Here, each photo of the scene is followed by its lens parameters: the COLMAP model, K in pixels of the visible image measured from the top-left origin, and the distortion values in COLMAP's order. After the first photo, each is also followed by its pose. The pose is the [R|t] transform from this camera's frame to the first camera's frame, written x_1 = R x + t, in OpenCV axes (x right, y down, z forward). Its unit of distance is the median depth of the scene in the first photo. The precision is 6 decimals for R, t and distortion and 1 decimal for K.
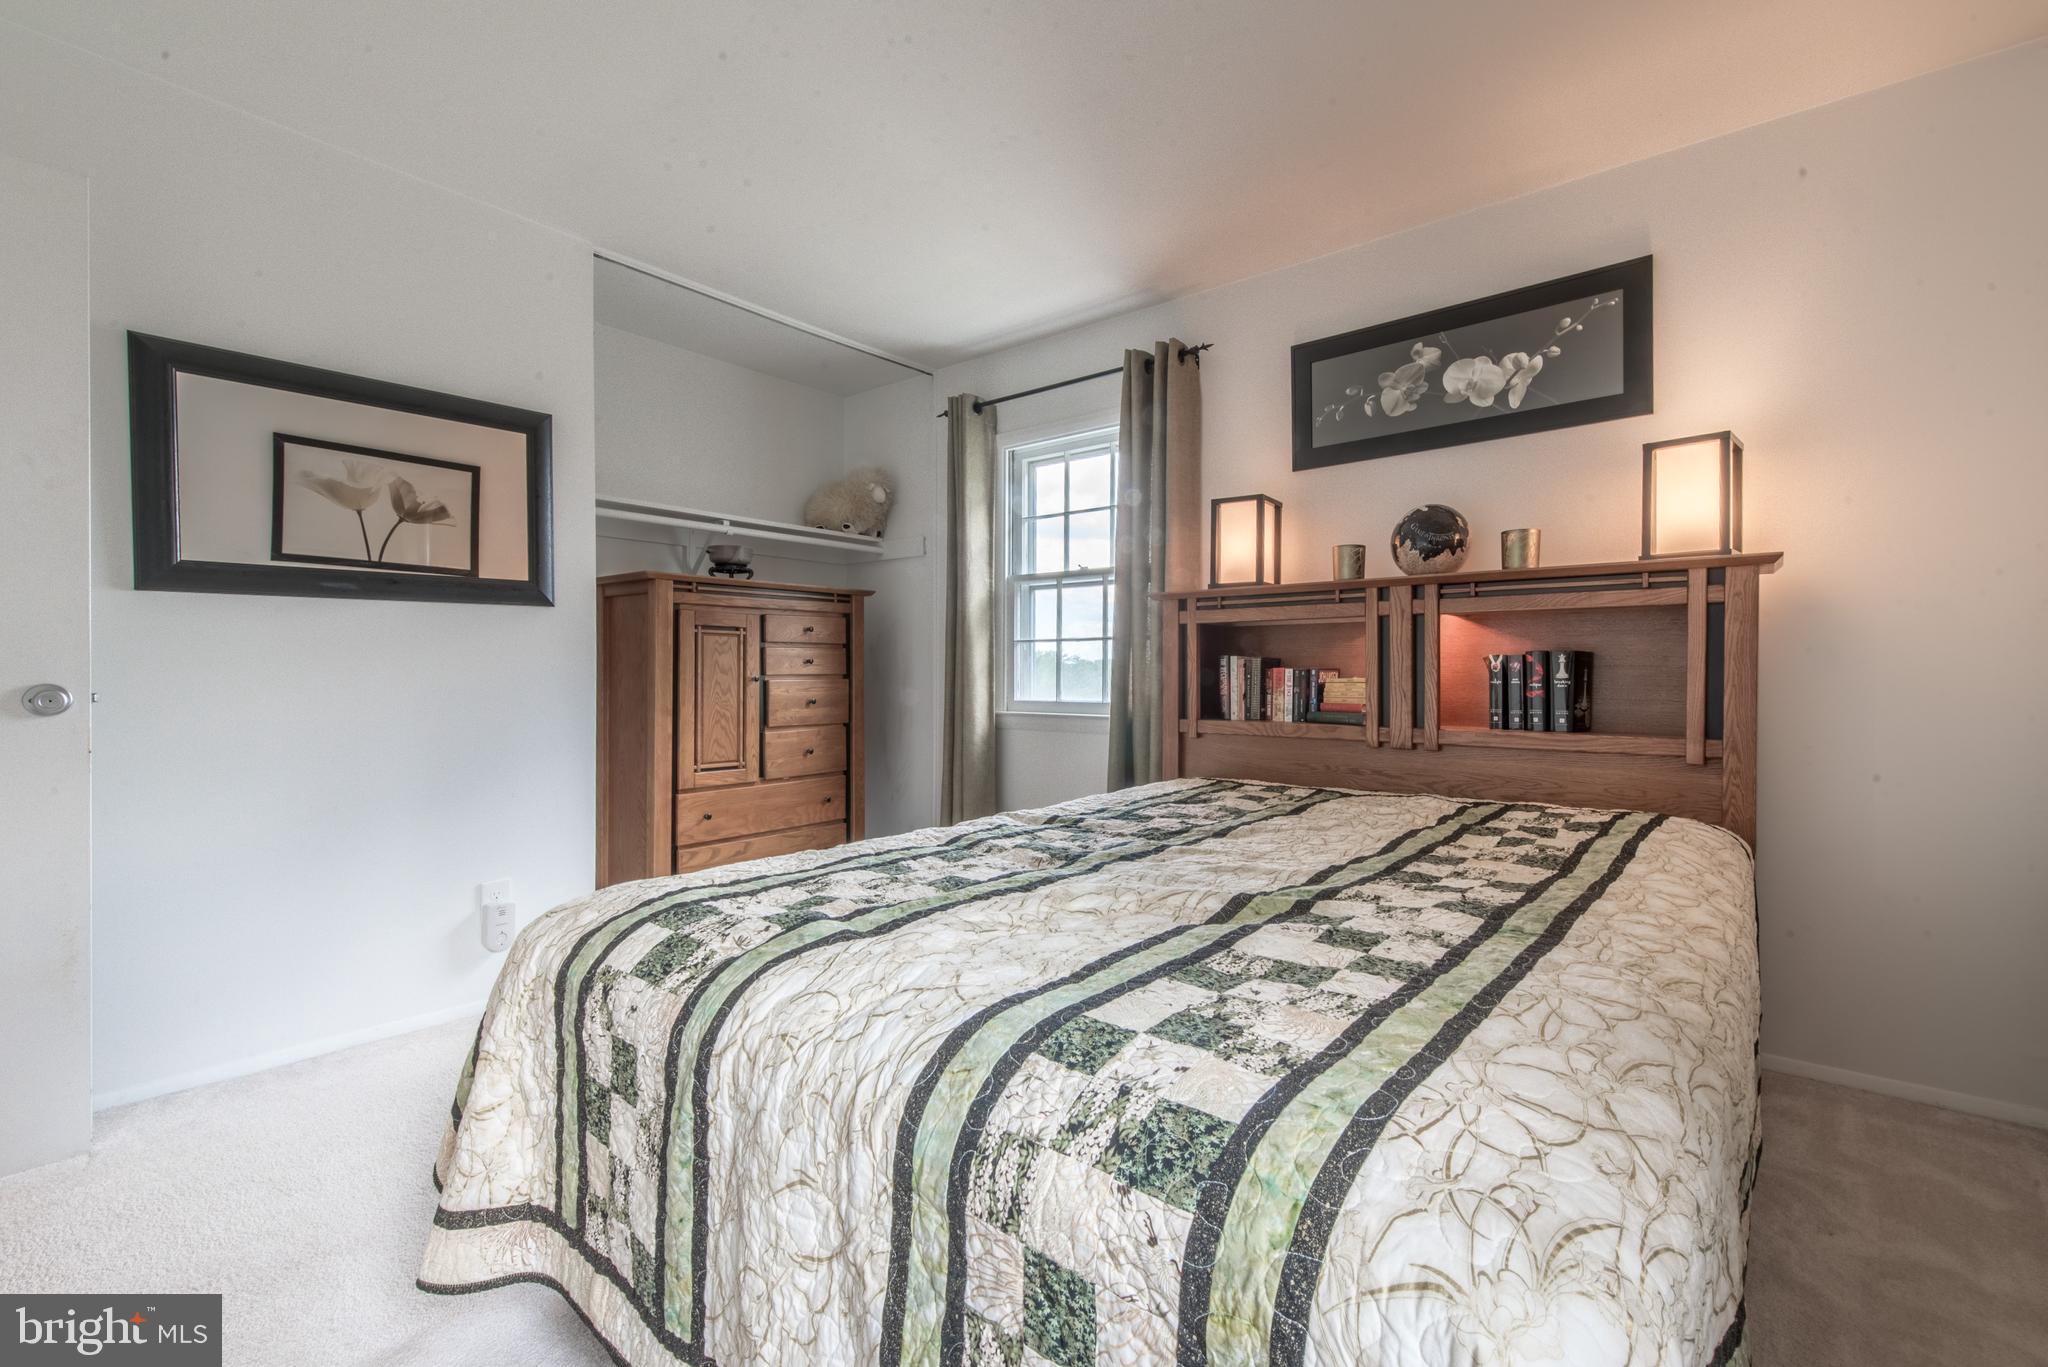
lens RADIAL K [[871.5, 0, 1026.1], [0, 871.5, 671.5], [0, 0, 1]] dist [-0.001498, -0.000123]
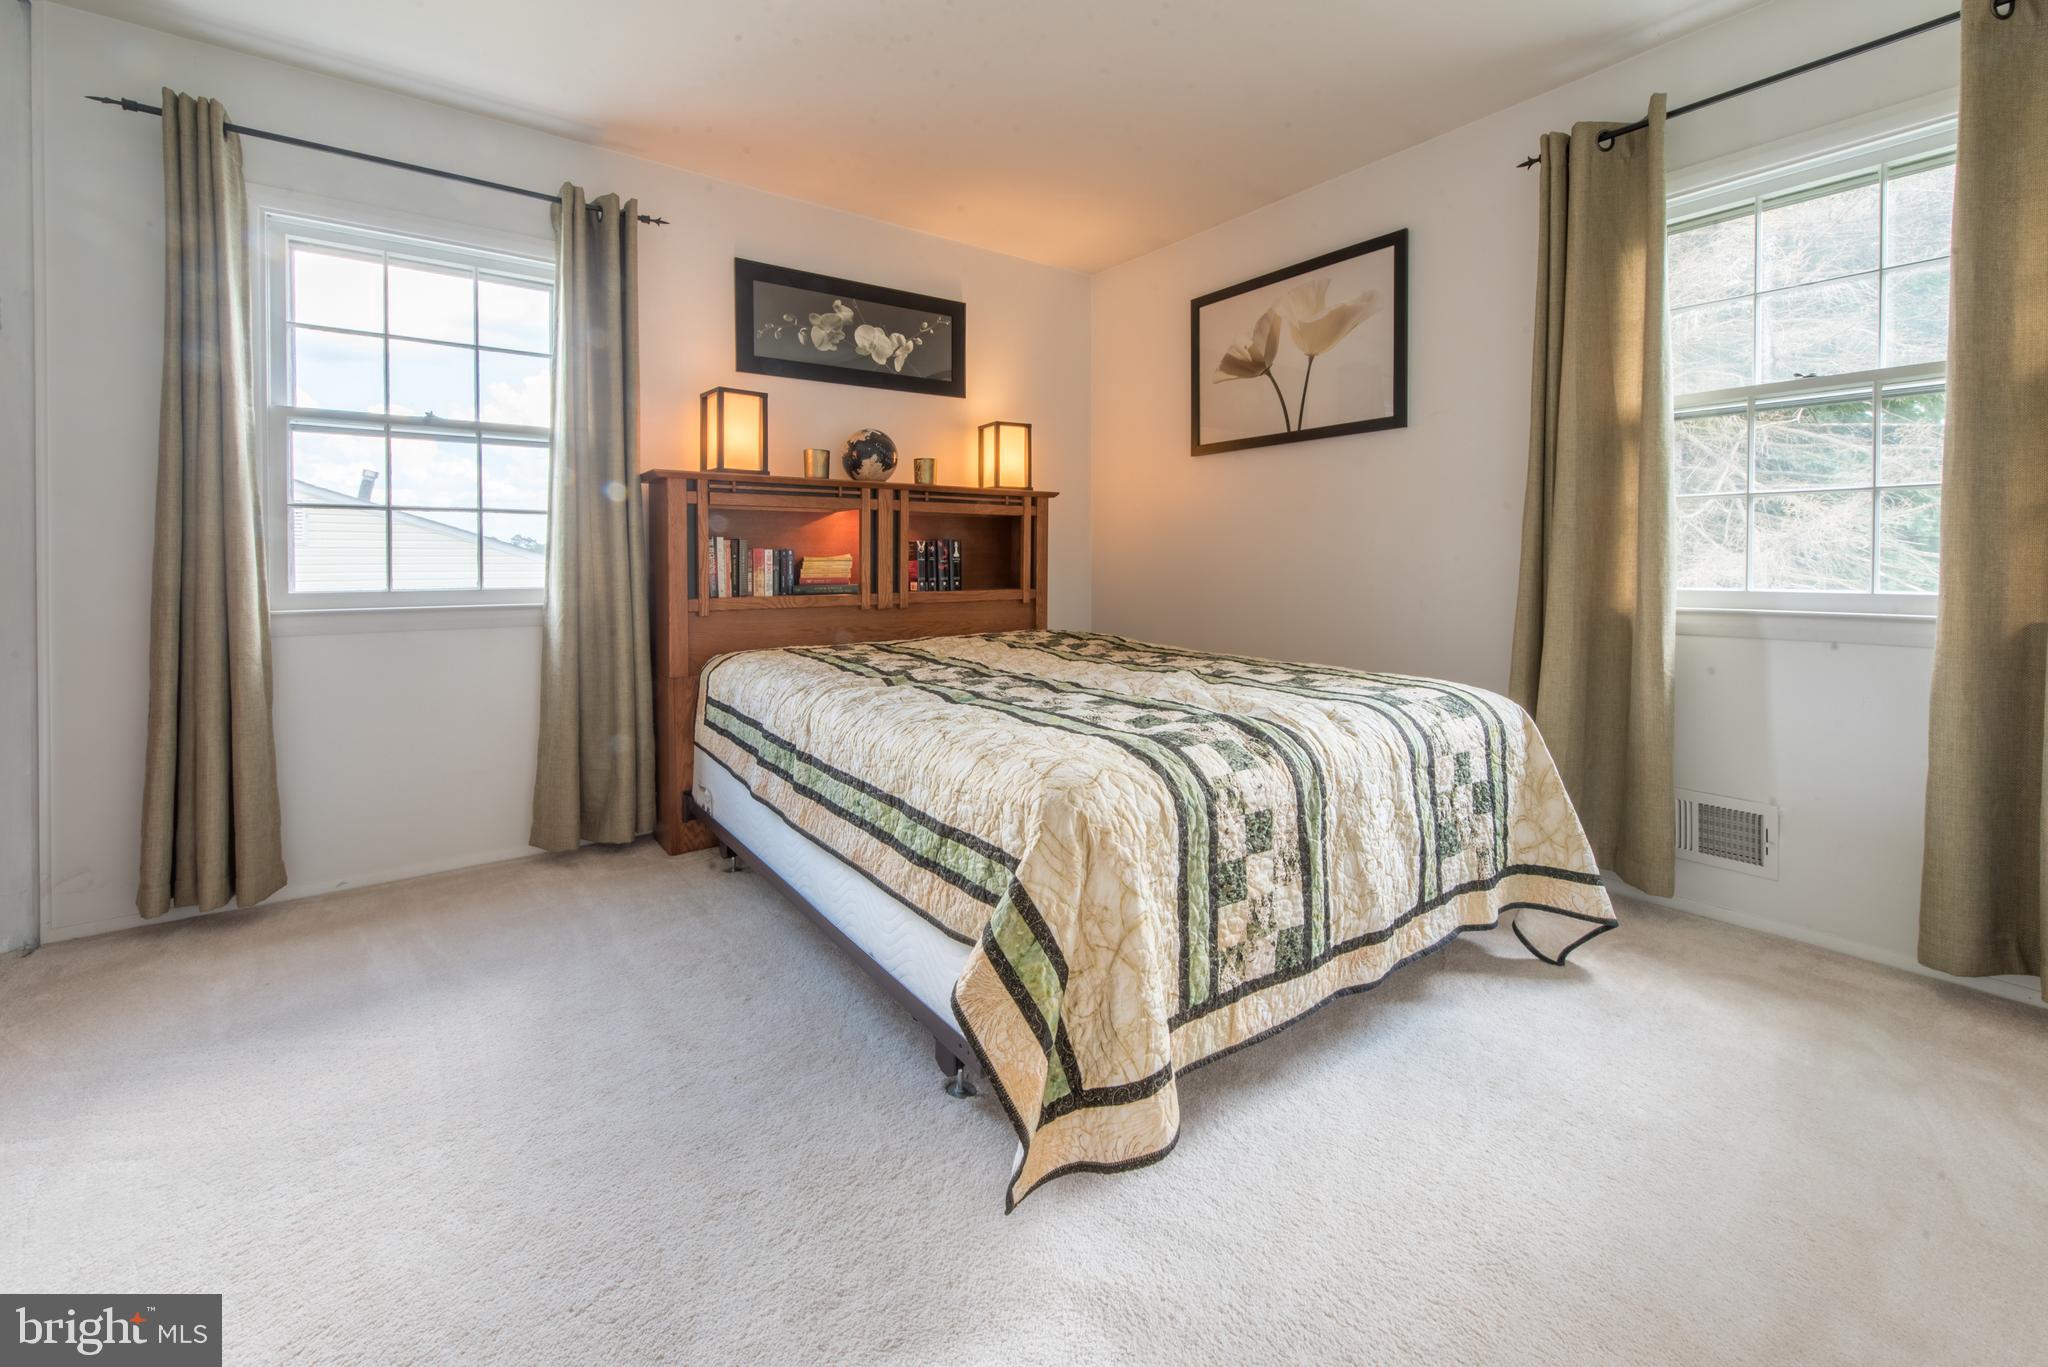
lens RADIAL K [[862.2, 0, 1025.2], [0, 862.2, 576.5], [0, 0, 1]] dist [0.002371, 0.000171]
pose [[0.246098, -0.018333, 0.969071, -0.750634], [0.000994, 0.999825, 0.018662, 0.012271], [-0.969244, -0.003629, 0.246074, 0.418051]]
